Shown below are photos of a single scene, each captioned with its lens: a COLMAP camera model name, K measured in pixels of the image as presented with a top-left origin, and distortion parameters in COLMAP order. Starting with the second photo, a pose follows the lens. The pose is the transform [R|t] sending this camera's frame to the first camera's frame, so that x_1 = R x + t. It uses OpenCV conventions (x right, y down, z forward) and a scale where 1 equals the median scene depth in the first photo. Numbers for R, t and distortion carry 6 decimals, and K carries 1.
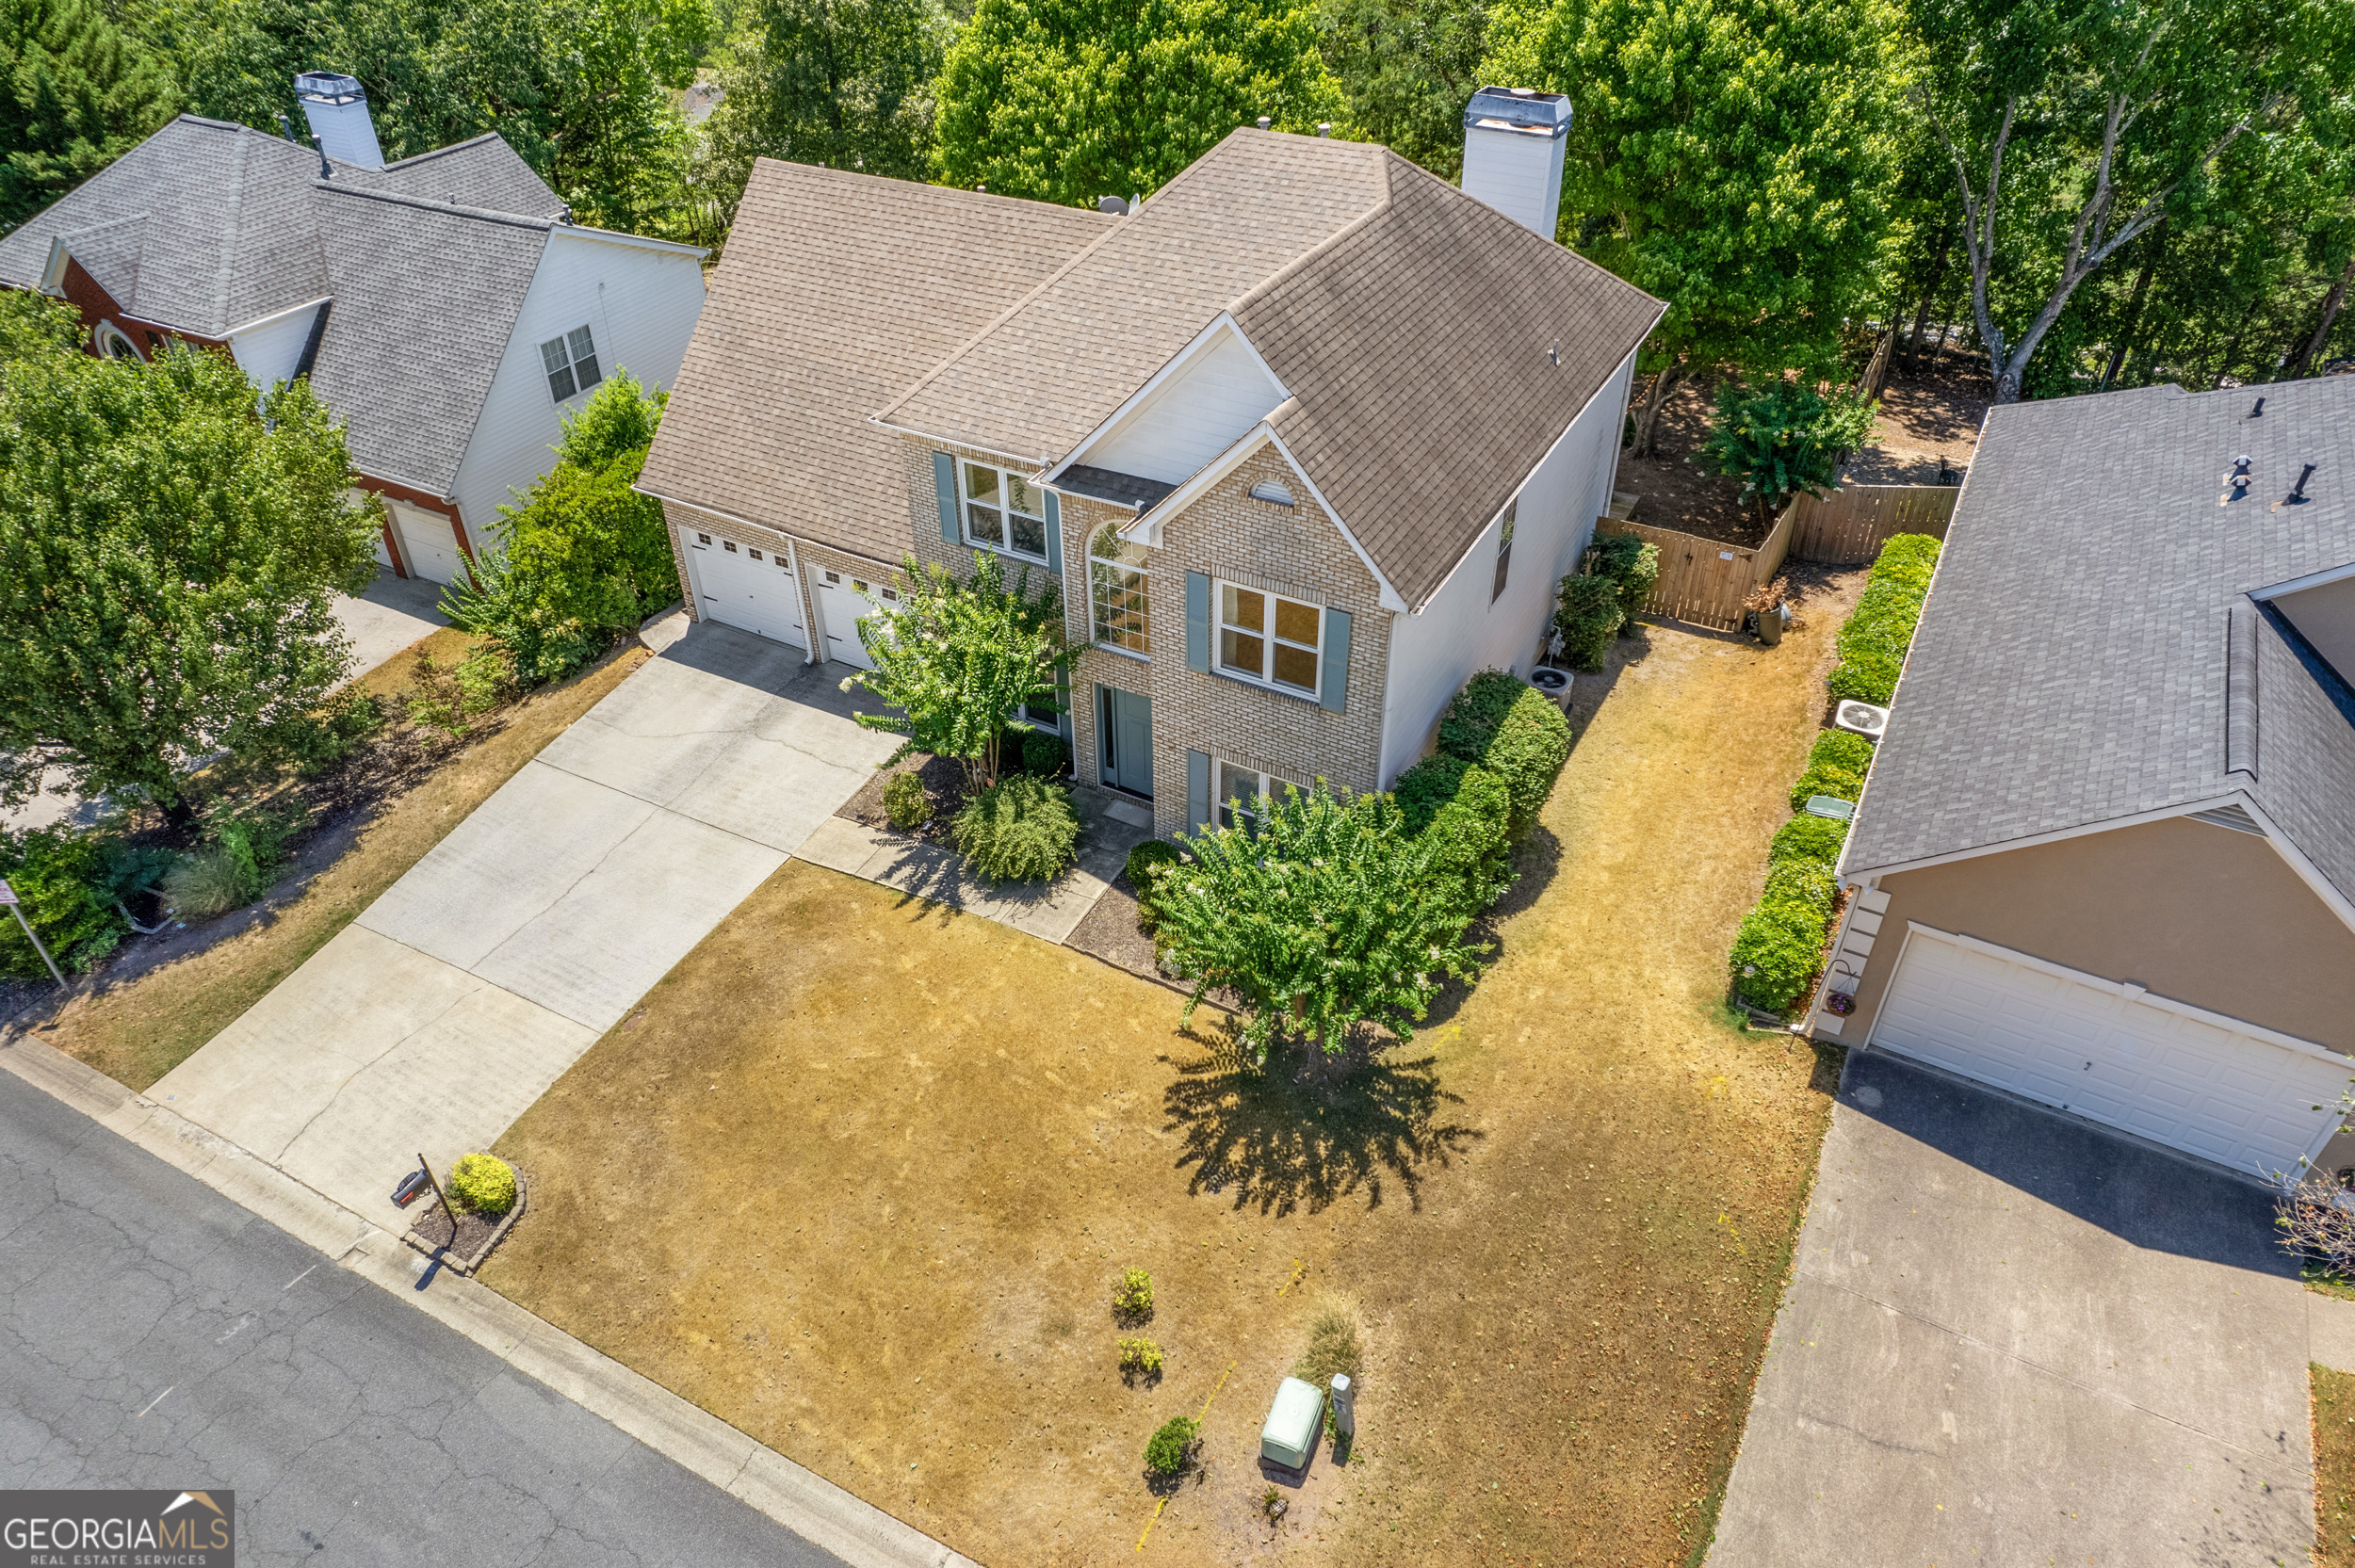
lens RADIAL K [[1524.7, 0, 1164.3], [0, 1524.7, 788.2], [0, 0, 1]] dist [-0.065220, 0.054746]
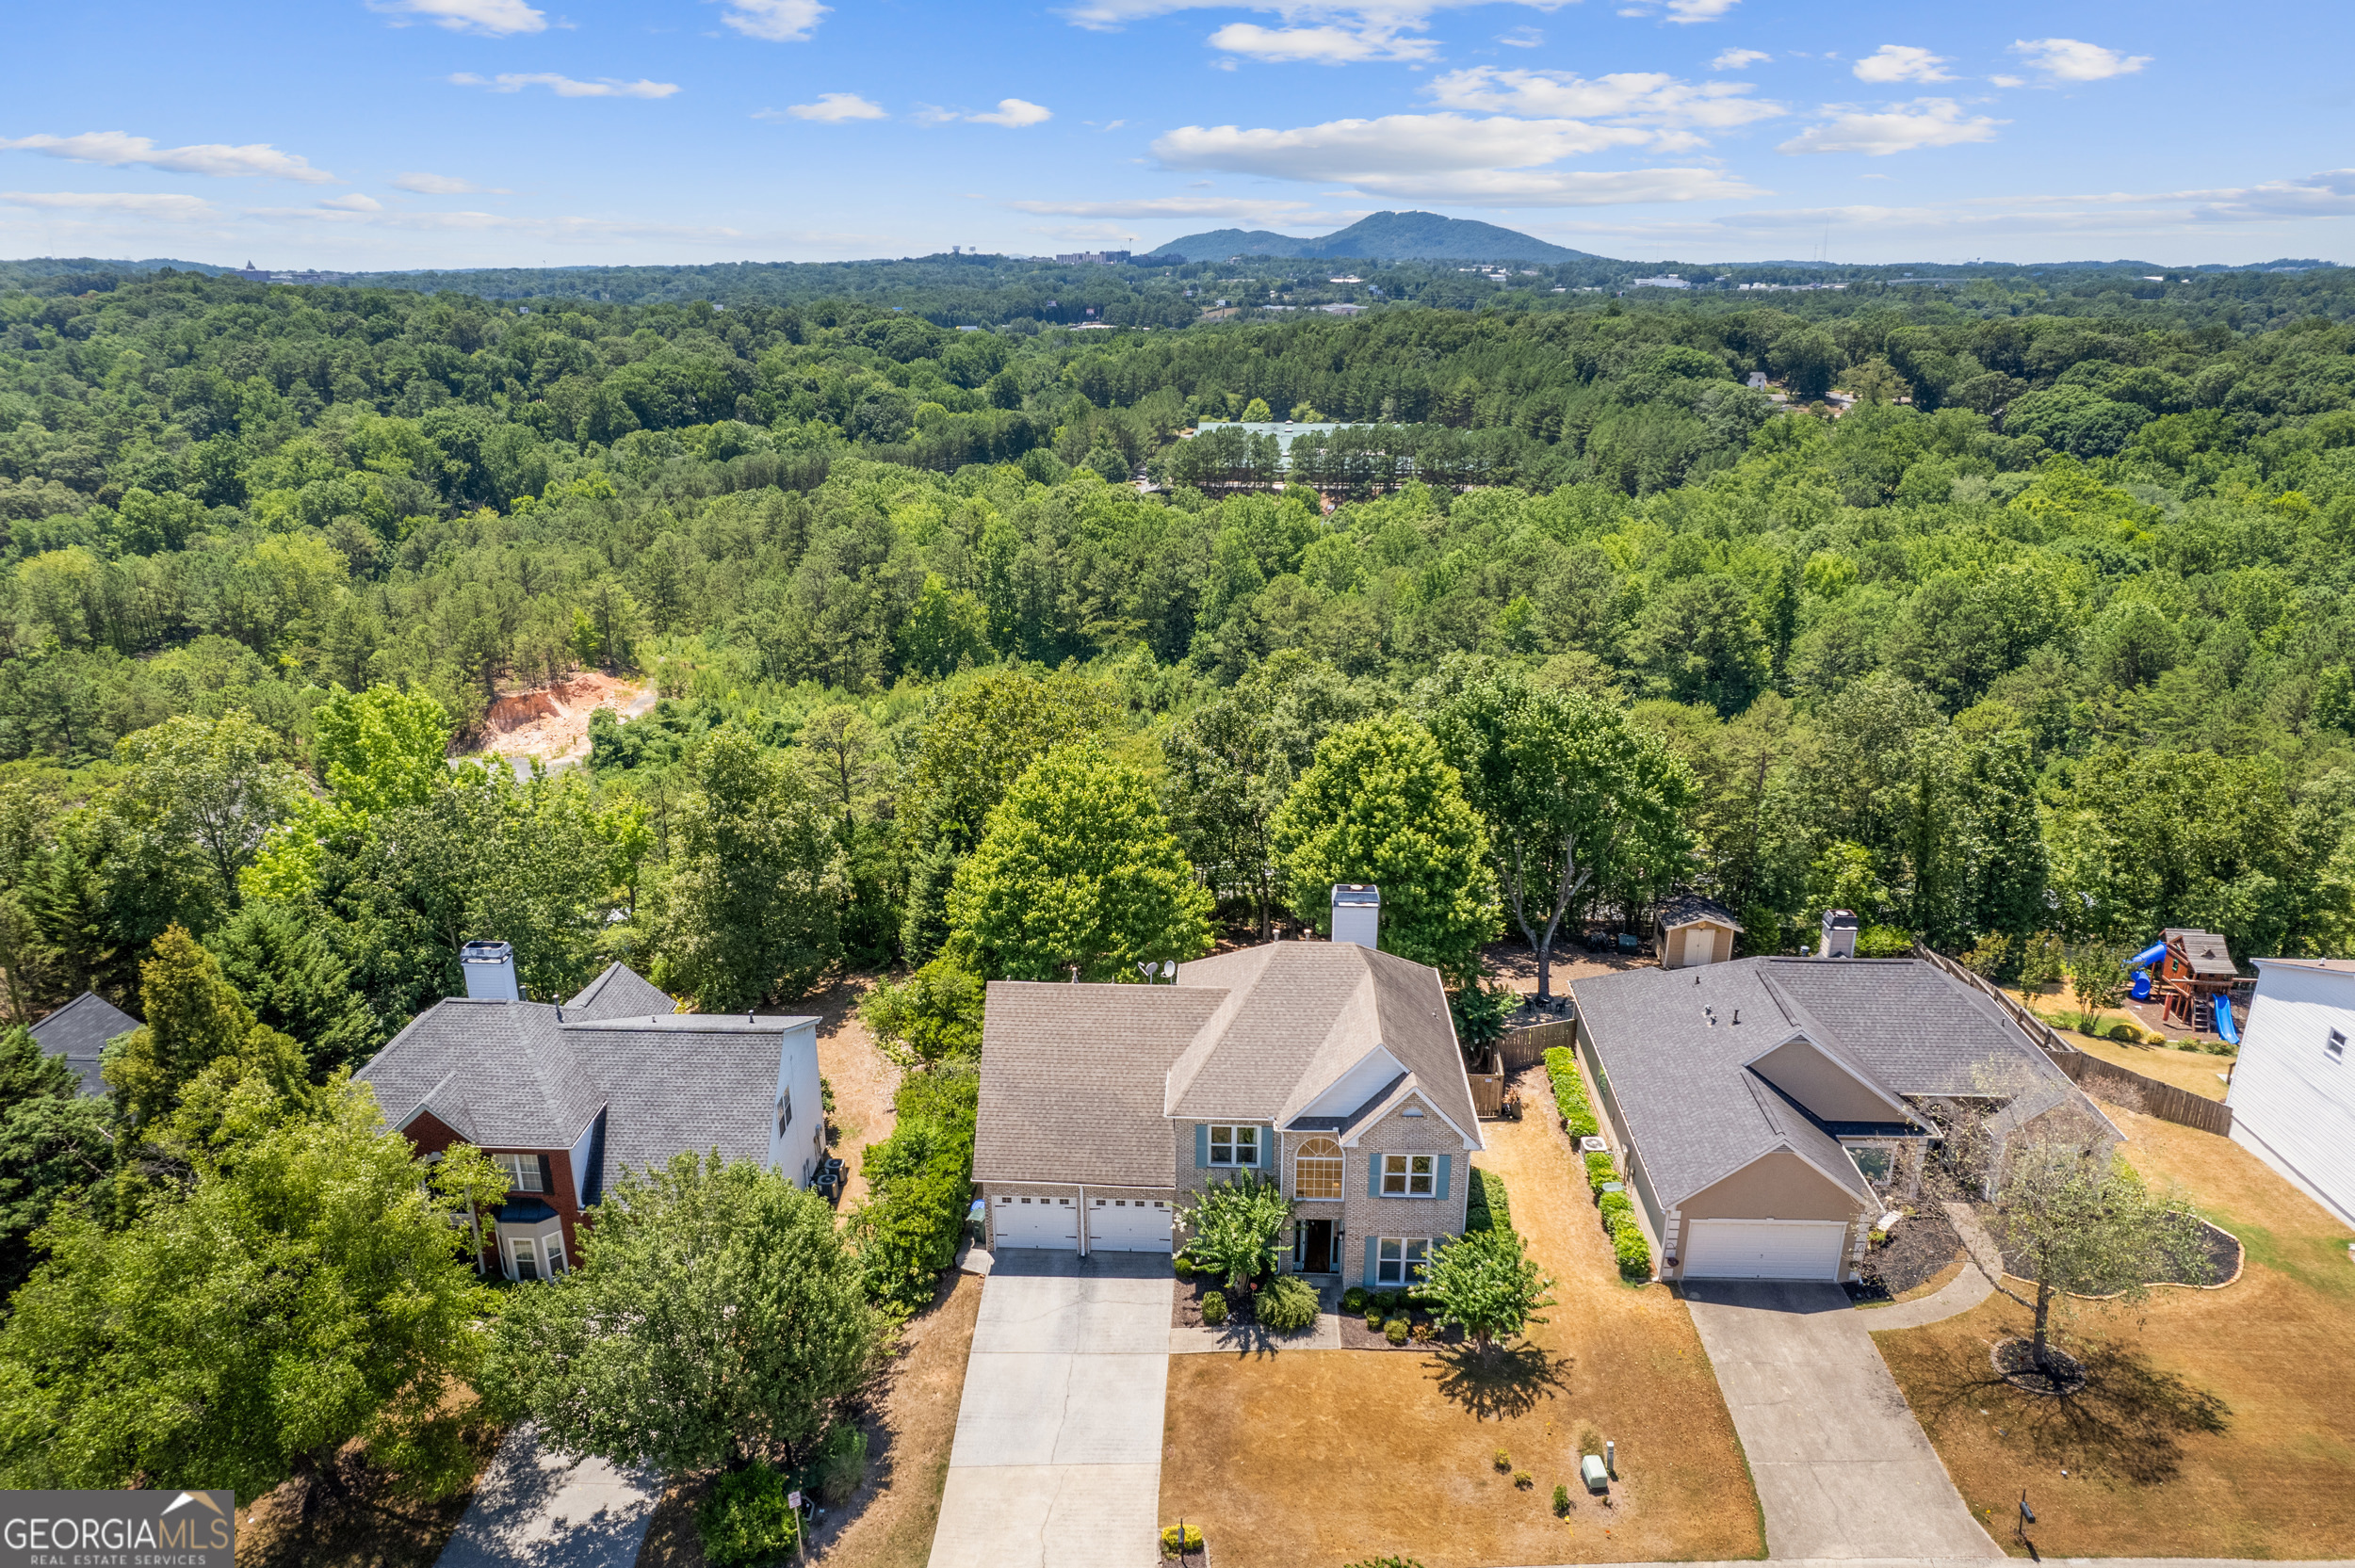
lens RADIAL K [[1550.6, 0, 1156.3], [0, 1550.6, 786.3], [0, 0, 1]] dist [-0.053115, -0.001253]
pose [[0.897091, -0.138582, 0.419551, -1.070817], [0.265782, 0.927793, -0.261841, -0.124486], [-0.352970, 0.346404, 0.869147, -0.982883]]
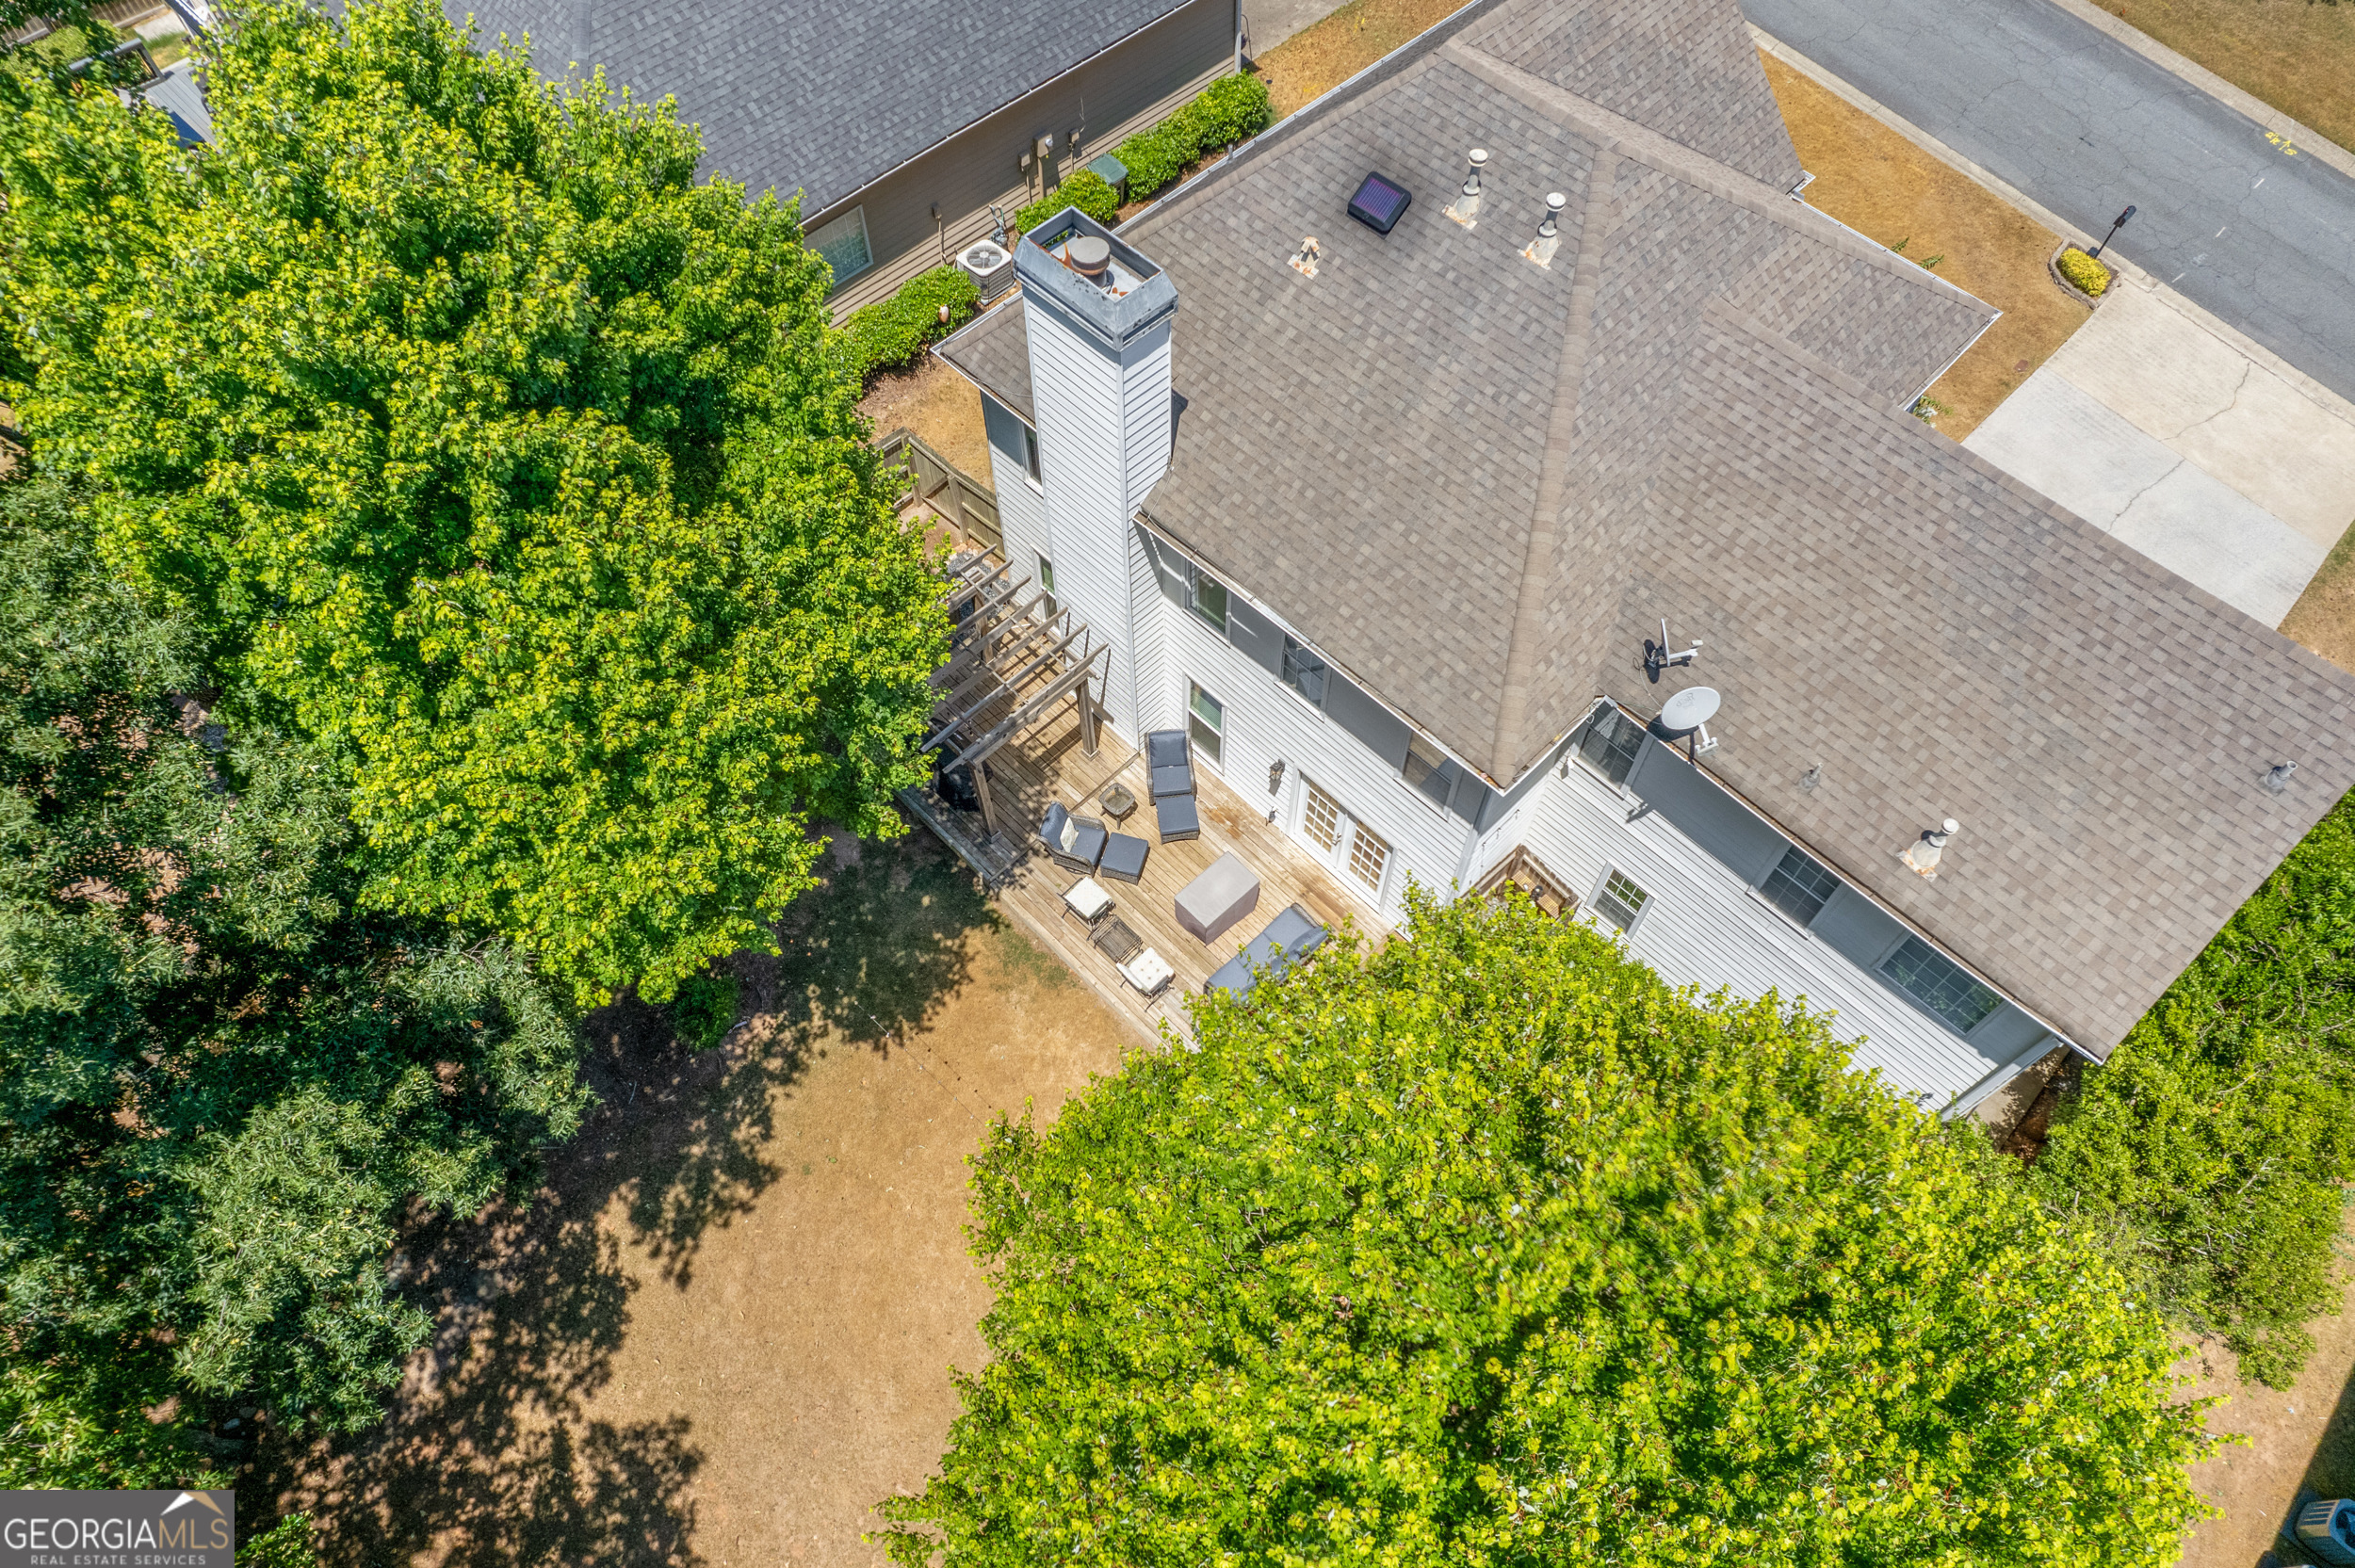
lens RADIAL K [[1524.7, 0, 1164.3], [0, 1524.7, 788.2], [0, 0, 1]] dist [-0.065220, 0.054746]
pose [[-0.961457, -0.230311, 0.150193, 0.089850], [0.176715, -0.099107, 0.979260, -1.303176], [-0.210649, 0.968057, 0.135986, 1.343729]]
